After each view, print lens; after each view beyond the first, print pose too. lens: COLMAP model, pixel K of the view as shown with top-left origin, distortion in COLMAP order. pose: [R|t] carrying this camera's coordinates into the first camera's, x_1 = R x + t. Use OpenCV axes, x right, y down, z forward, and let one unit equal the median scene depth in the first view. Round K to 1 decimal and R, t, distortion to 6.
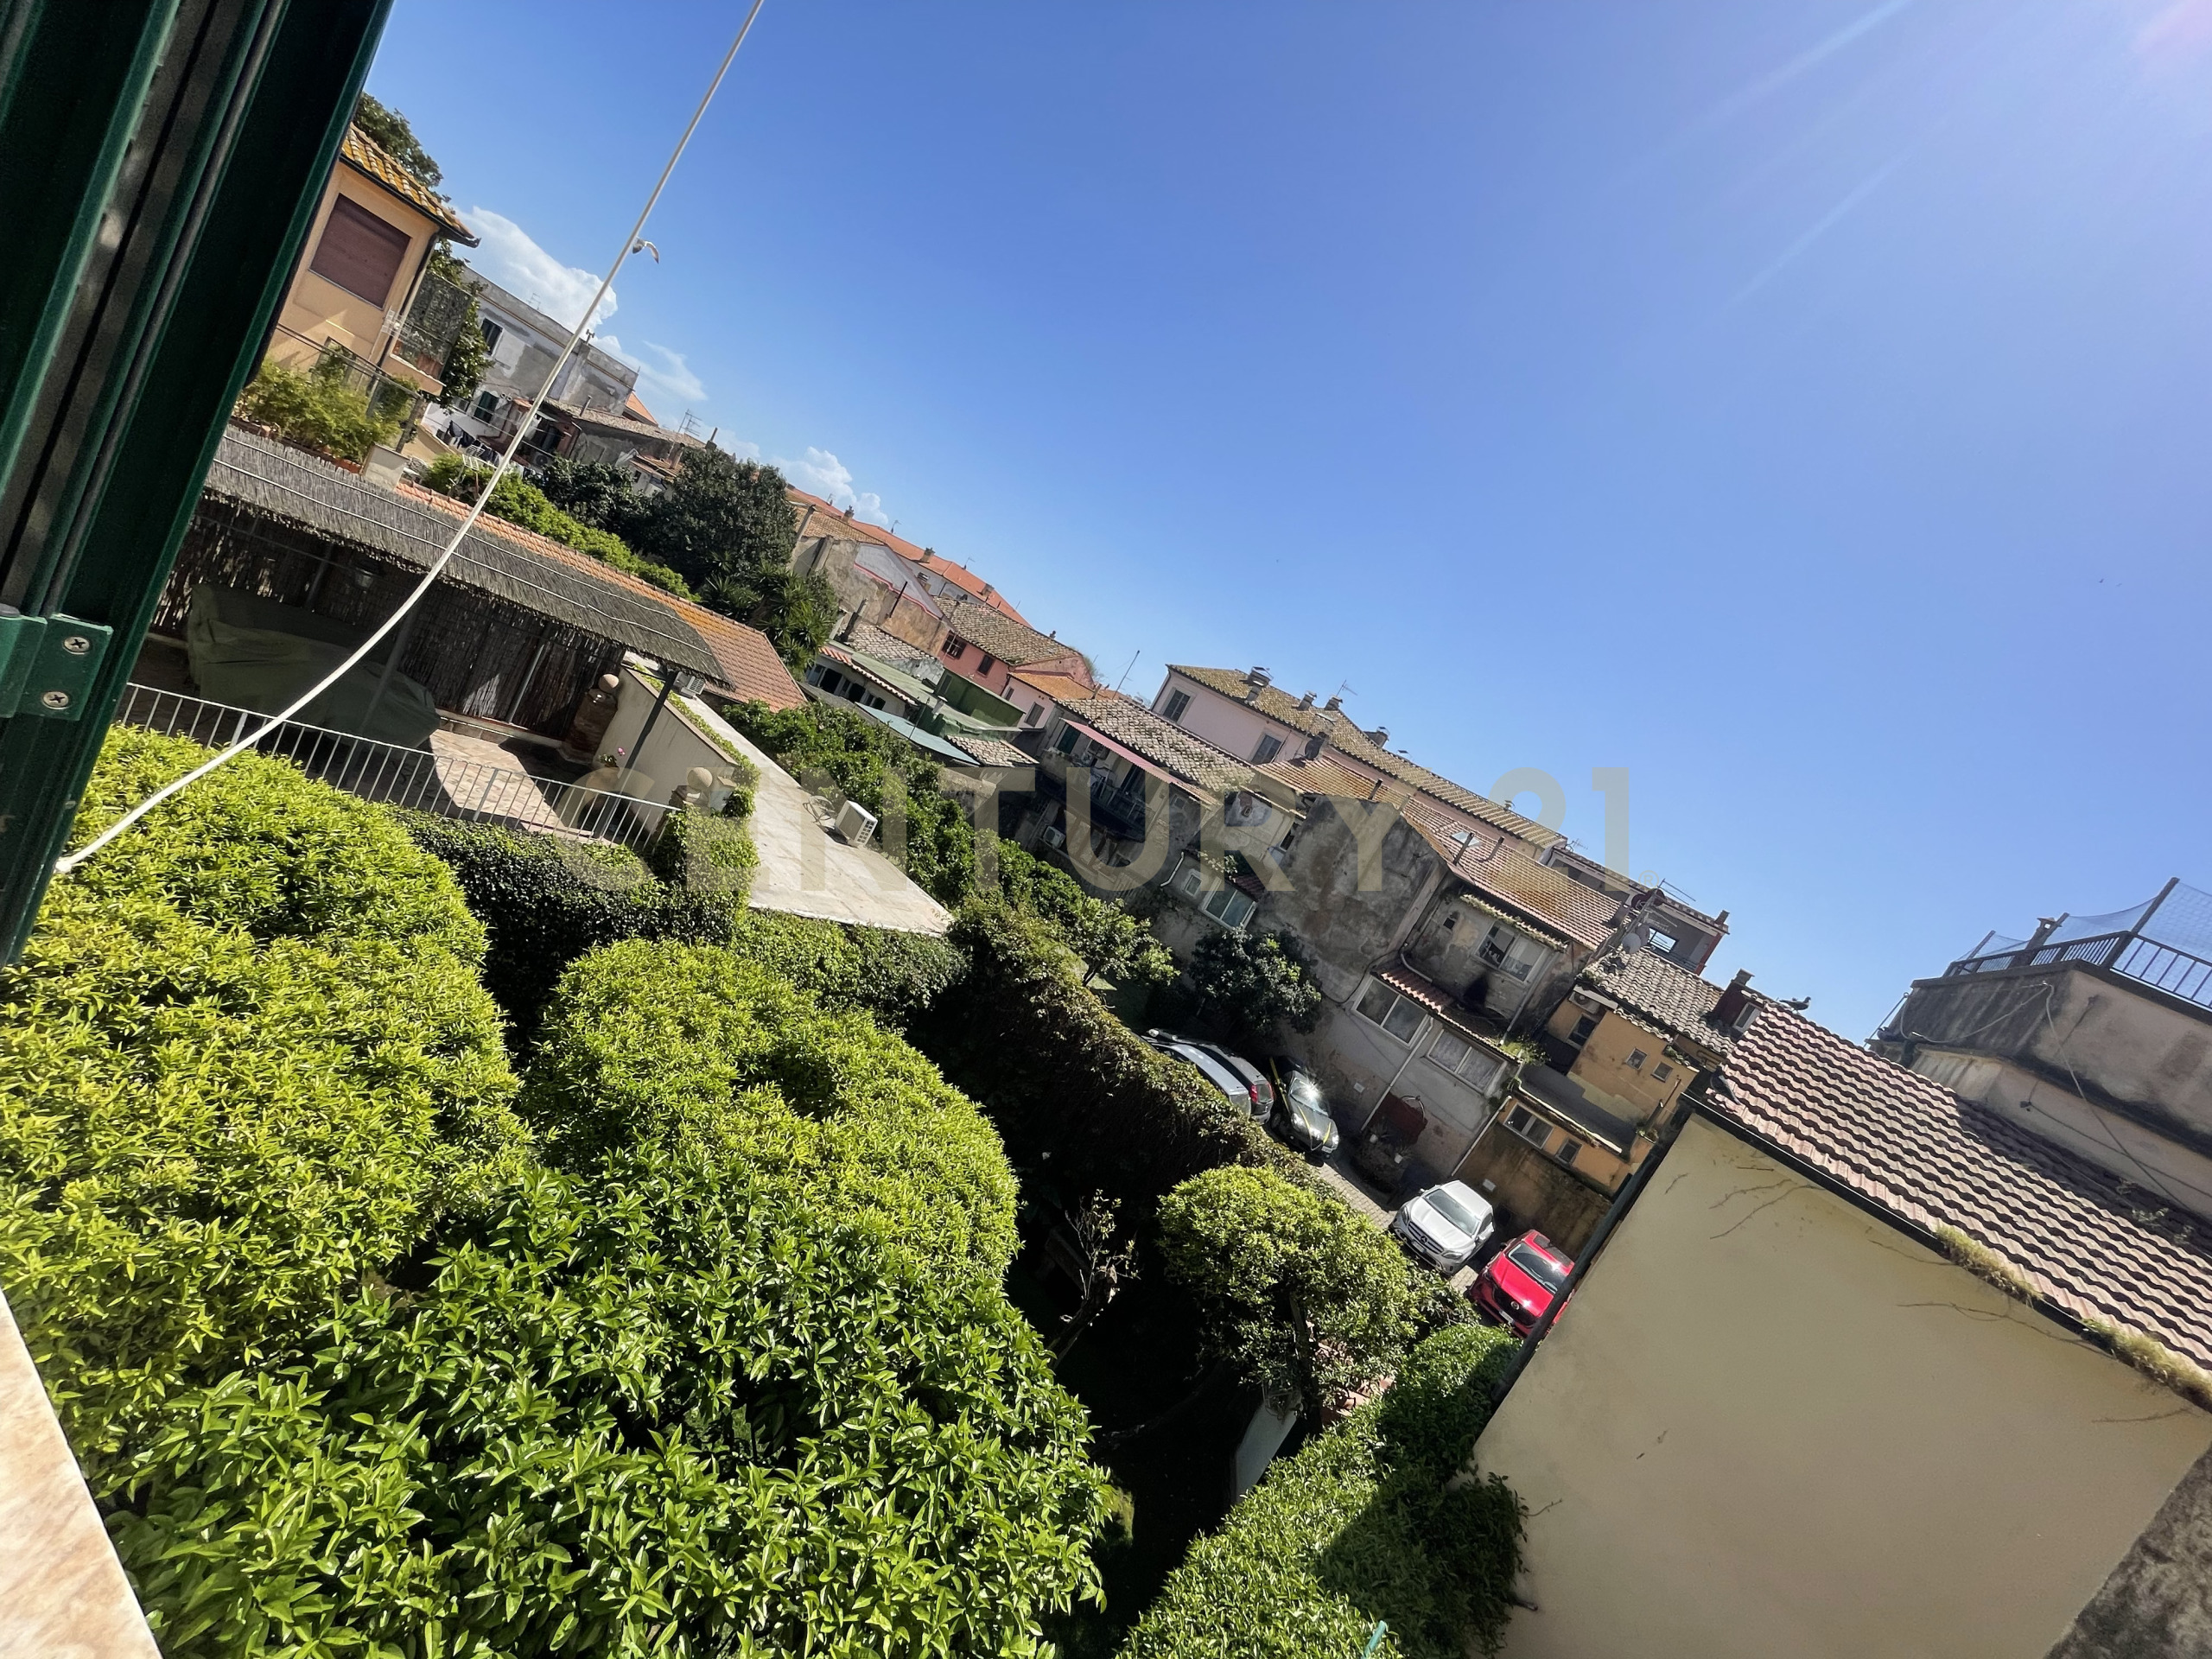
lens RADIAL K [[892.7, 0, 1102.8], [0, 892.7, 831.7], [0, 0, 1]] dist [-0.002693, 0.000101]
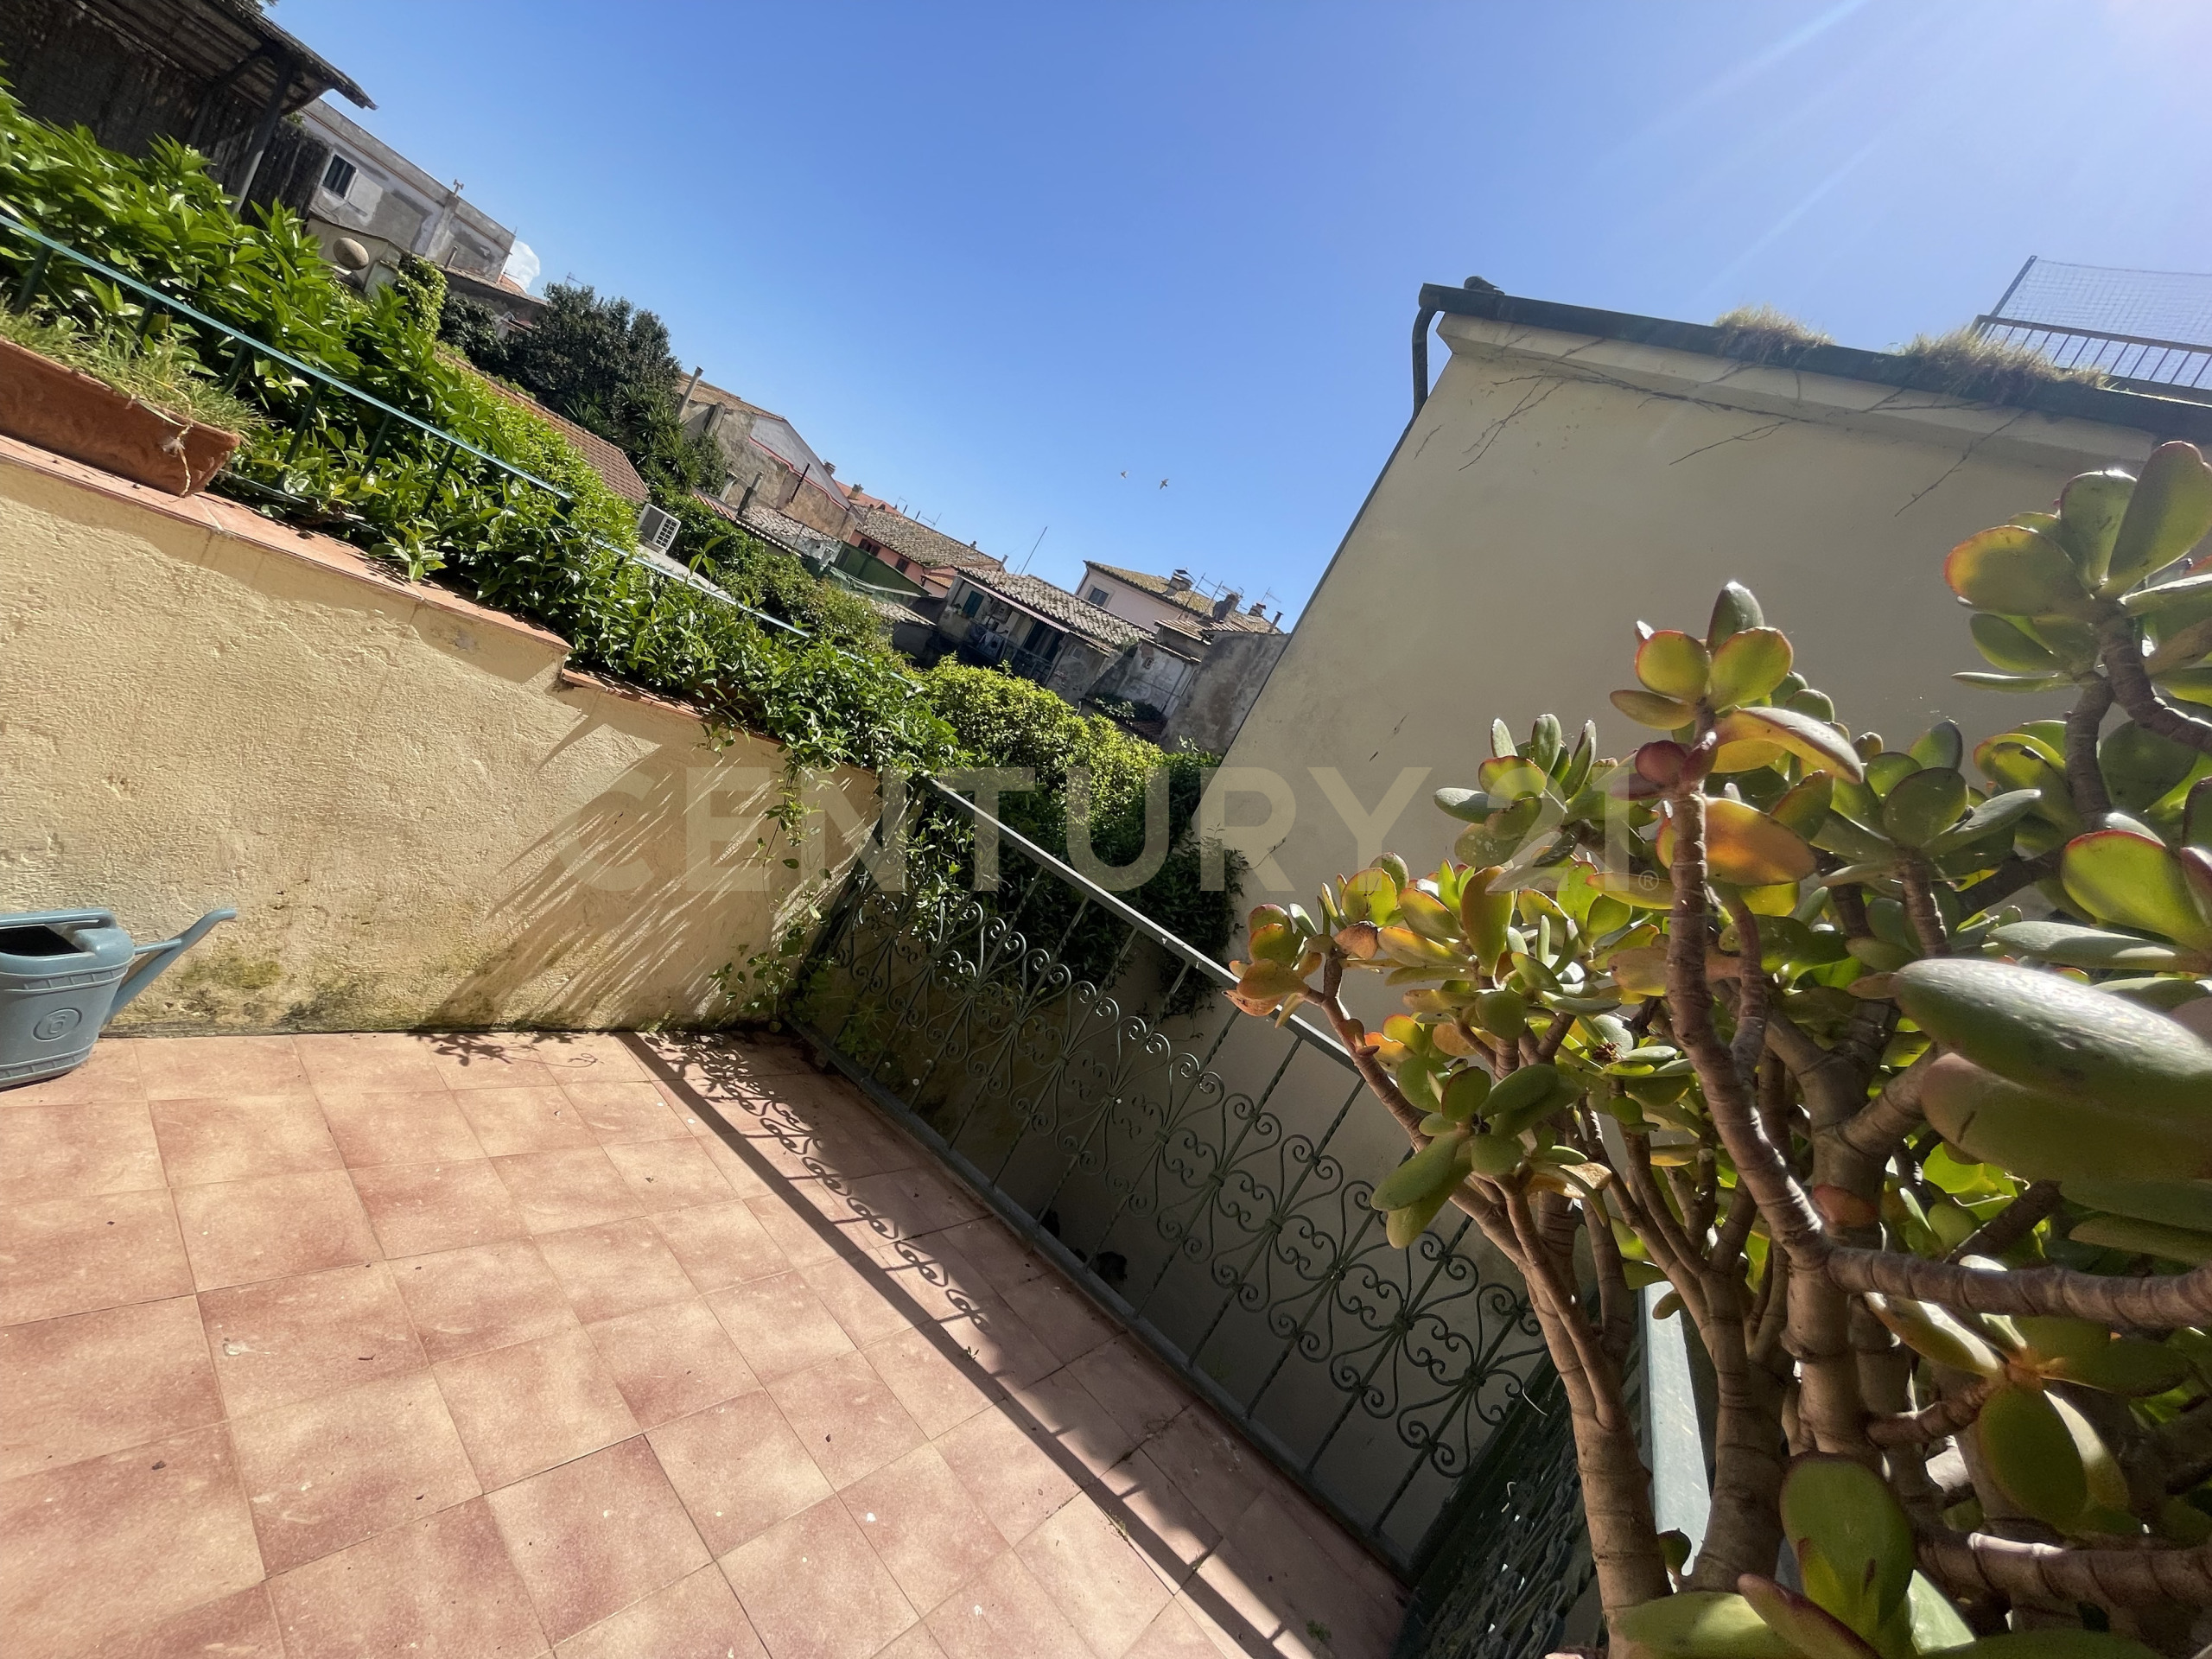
lens RADIAL K [[892.7, 0, 1102.8], [0, 892.7, 831.7], [0, 0, 1]] dist [-0.002693, 0.000101]
pose [[0.998489, -0.002700, 0.054895, 0.050167], [0.001626, 0.999807, 0.019599, 0.118318], [-0.054937, -0.019480, 0.998300, 0.034644]]
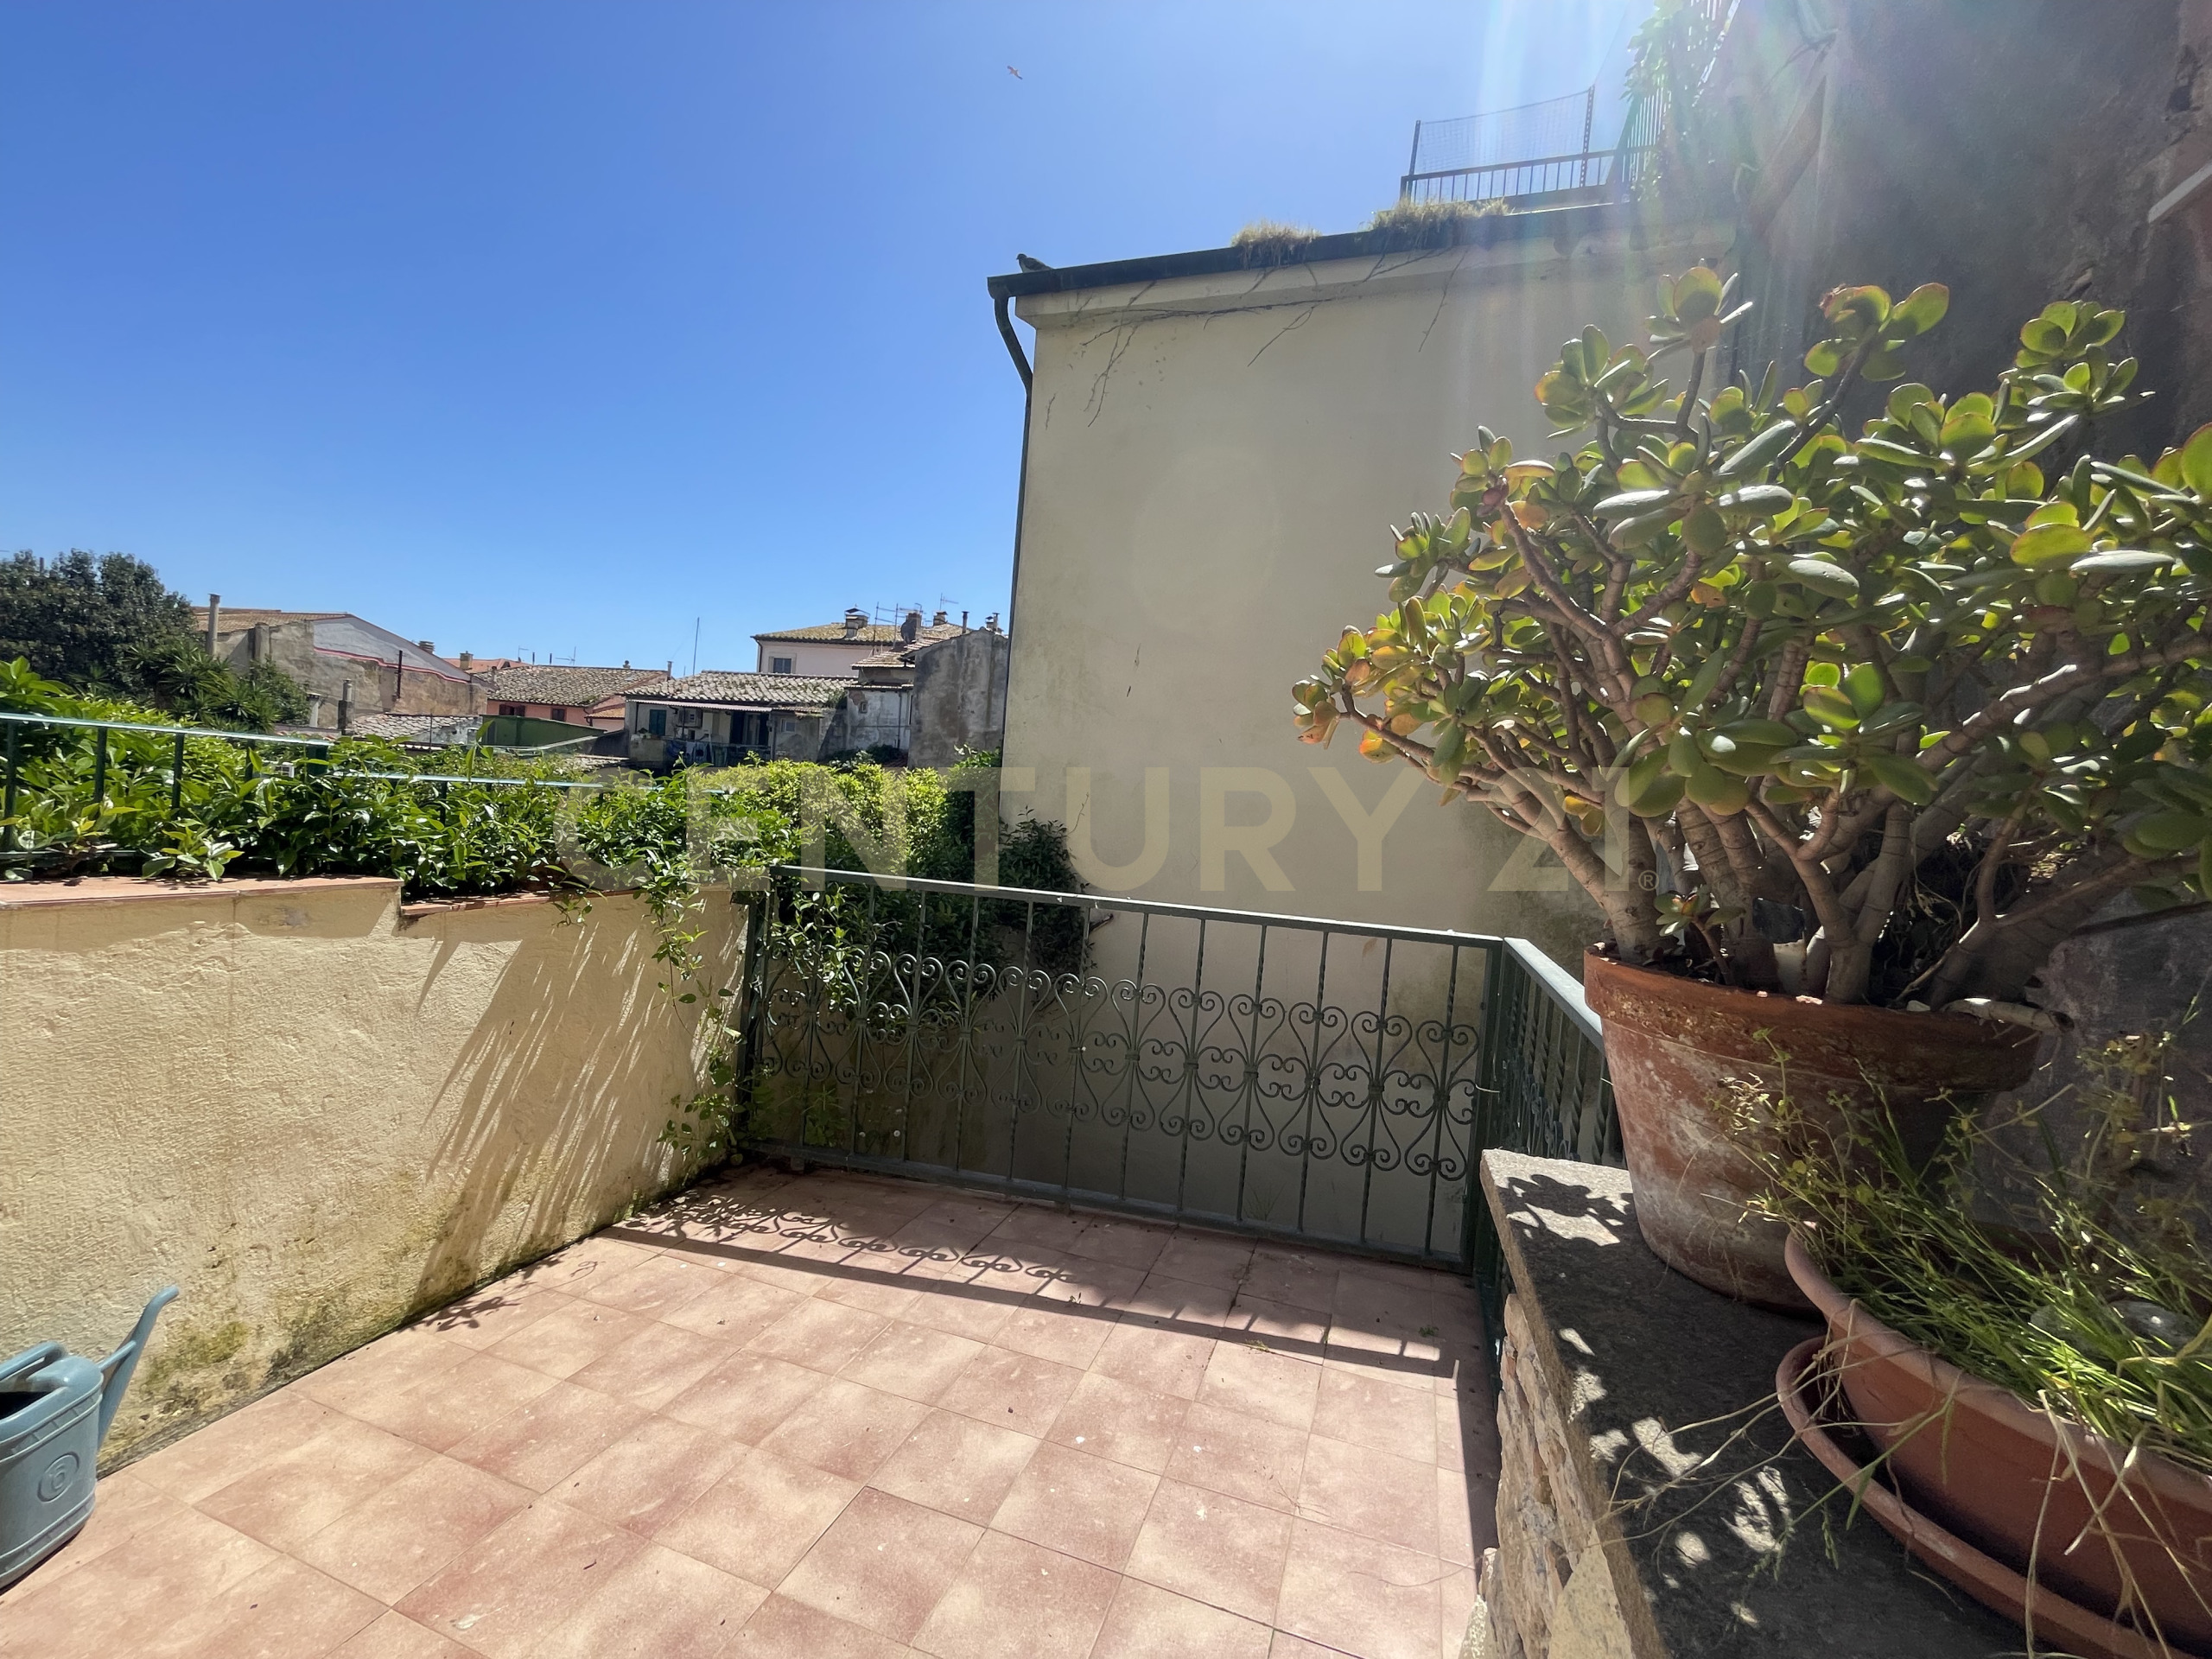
lens RADIAL K [[892.7, 0, 1102.8], [0, 892.7, 831.7], [0, 0, 1]] dist [-0.002693, 0.000101]
pose [[0.860930, -0.417442, 0.290760, 0.042451], [0.417484, 0.906350, 0.065085, 0.119293], [-0.290699, 0.065354, 0.954580, 0.028644]]
